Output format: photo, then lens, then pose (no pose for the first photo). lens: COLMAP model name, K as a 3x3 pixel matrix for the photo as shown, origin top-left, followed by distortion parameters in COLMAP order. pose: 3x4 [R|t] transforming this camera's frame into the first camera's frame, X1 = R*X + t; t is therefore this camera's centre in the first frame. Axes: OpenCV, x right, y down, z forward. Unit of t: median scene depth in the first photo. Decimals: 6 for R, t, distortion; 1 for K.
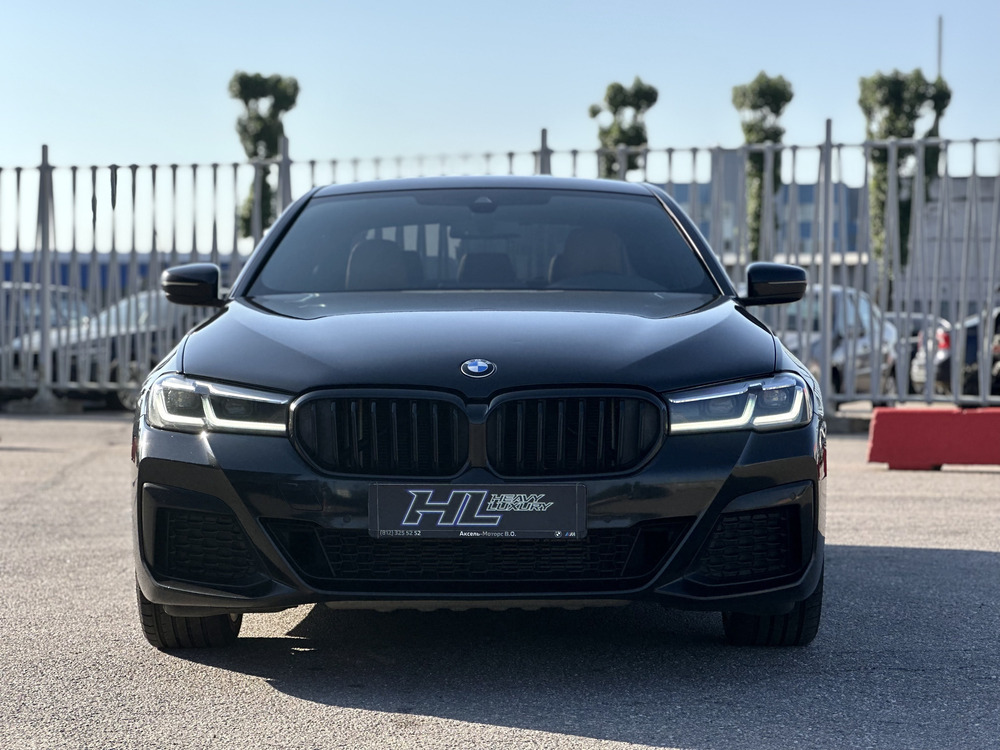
lens RADIAL K [[2253.8, 0, 500.0], [0, 2253.8, 375.0], [0, 0, 1]] dist [-0.128549, 5.473455]
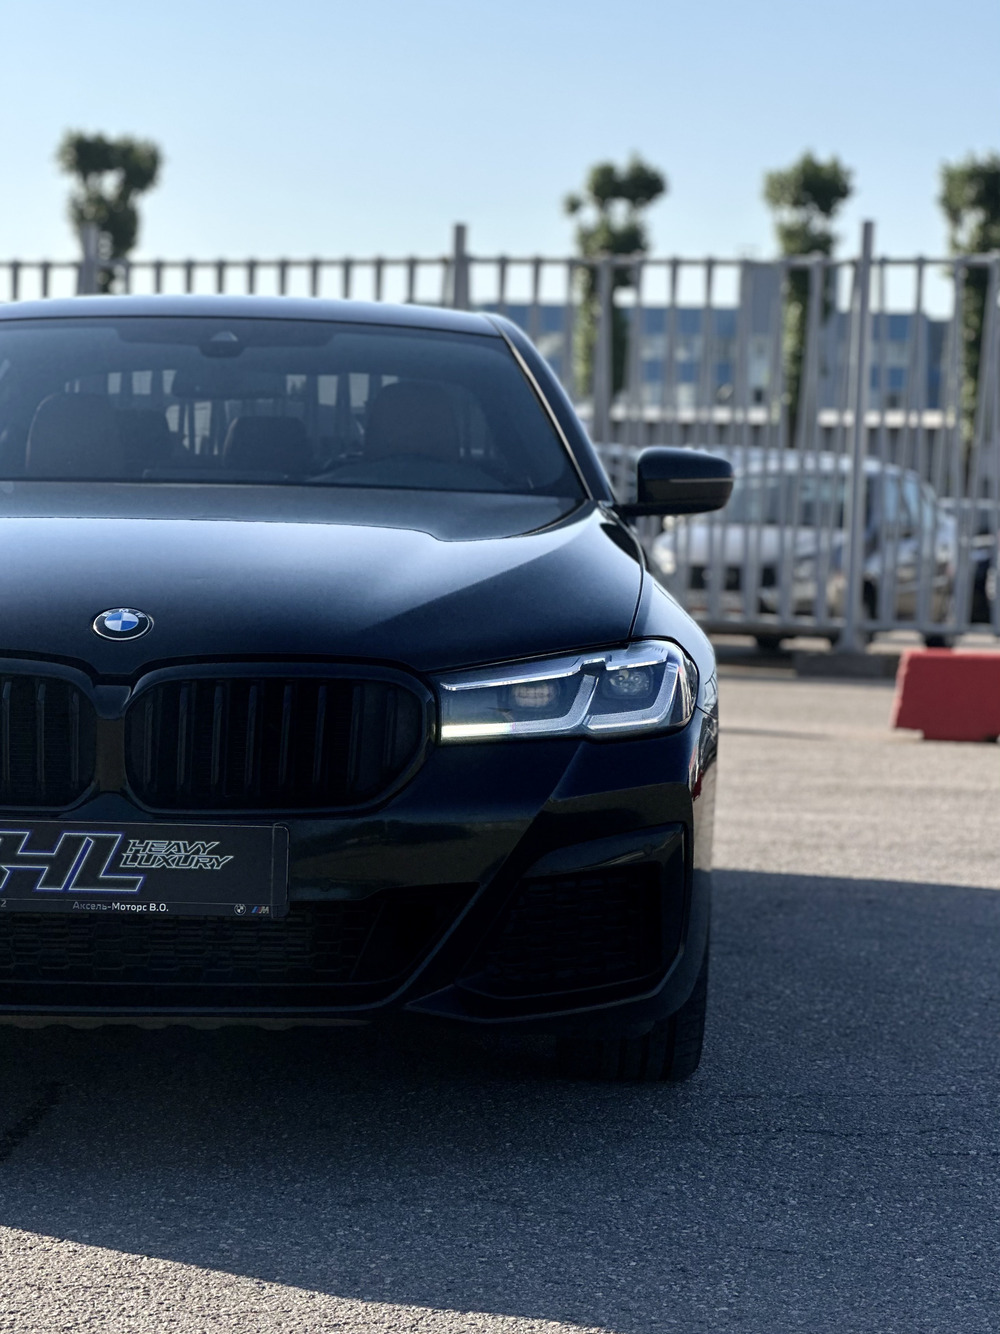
lens RADIAL K [[3006.6, 0, 500.0], [0, 3006.6, 648.2], [0, 0, 1]] dist [-0.128549, 5.473455]
pose [[0.999660, 0.025310, 0.006231, 0.051639], [-0.025489, 0.999211, 0.030471, -0.014178], [-0.005455, -0.030619, 0.999516, 0.123974]]
